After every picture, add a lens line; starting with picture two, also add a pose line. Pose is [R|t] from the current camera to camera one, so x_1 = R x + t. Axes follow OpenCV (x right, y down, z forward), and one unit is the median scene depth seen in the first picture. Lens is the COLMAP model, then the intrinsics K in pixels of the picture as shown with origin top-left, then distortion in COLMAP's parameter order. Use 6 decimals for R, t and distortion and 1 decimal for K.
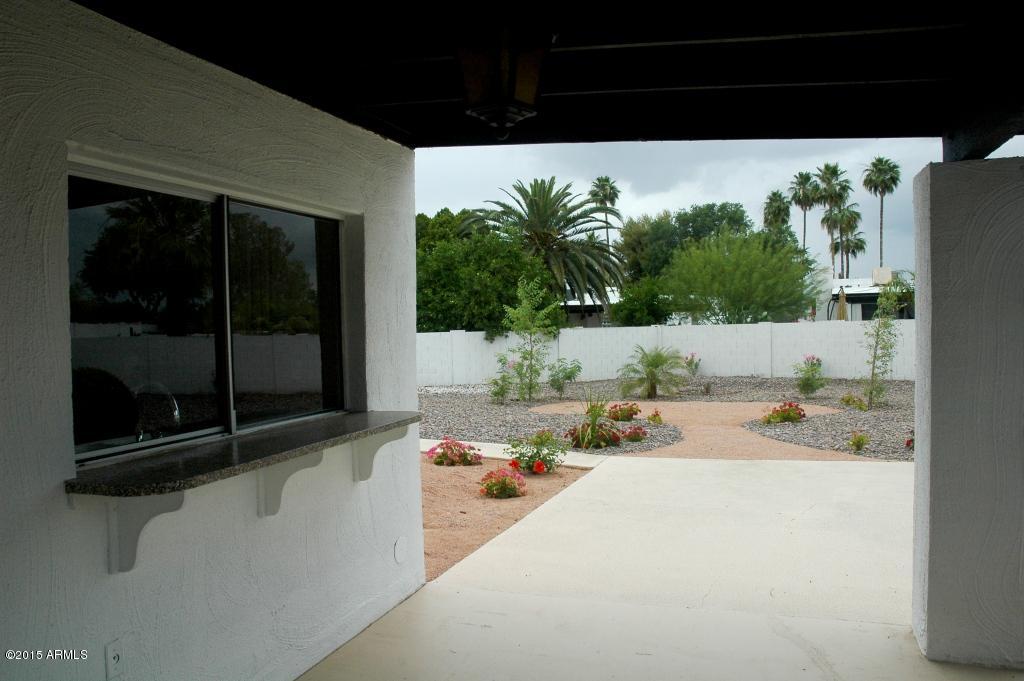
lens RADIAL K [[805.1, 0, 513.8], [0, 805.1, 343.3], [0, 0, 1]] dist [-0.159182, 0.149864]
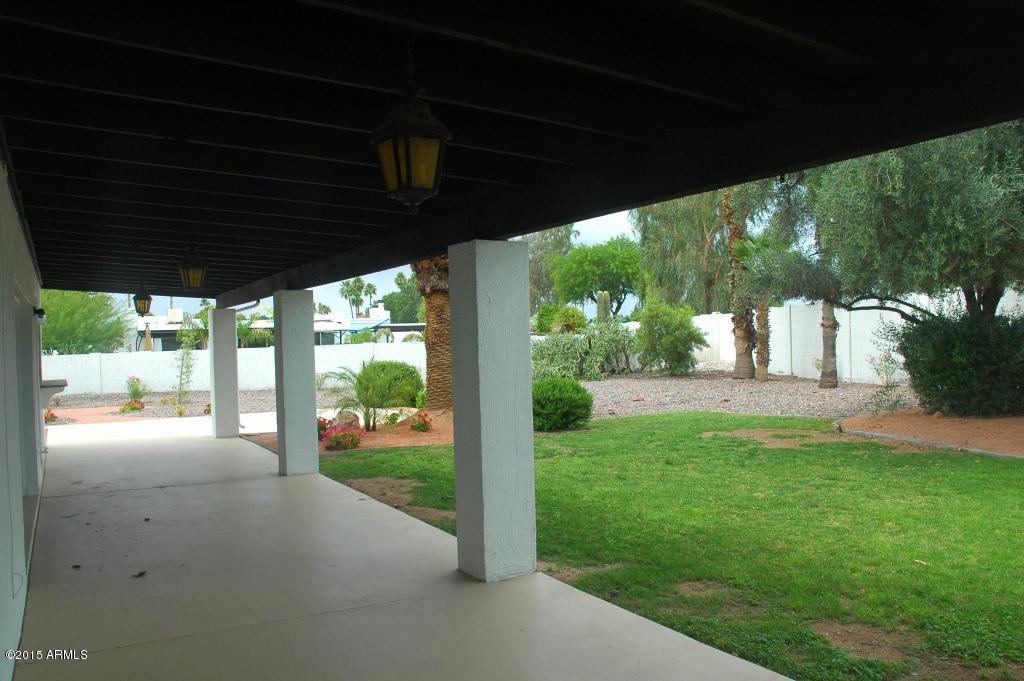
lens RADIAL K [[805.1, 0, 514.3], [0, 805.1, 343.1], [0, 0, 1]] dist [-0.159182, 0.149864]
pose [[0.656124, 0.001567, 0.754651, -0.169193], [0.029370, 0.999187, -0.027611, 0.011148], [-0.754081, 0.040280, 0.655545, -0.316736]]
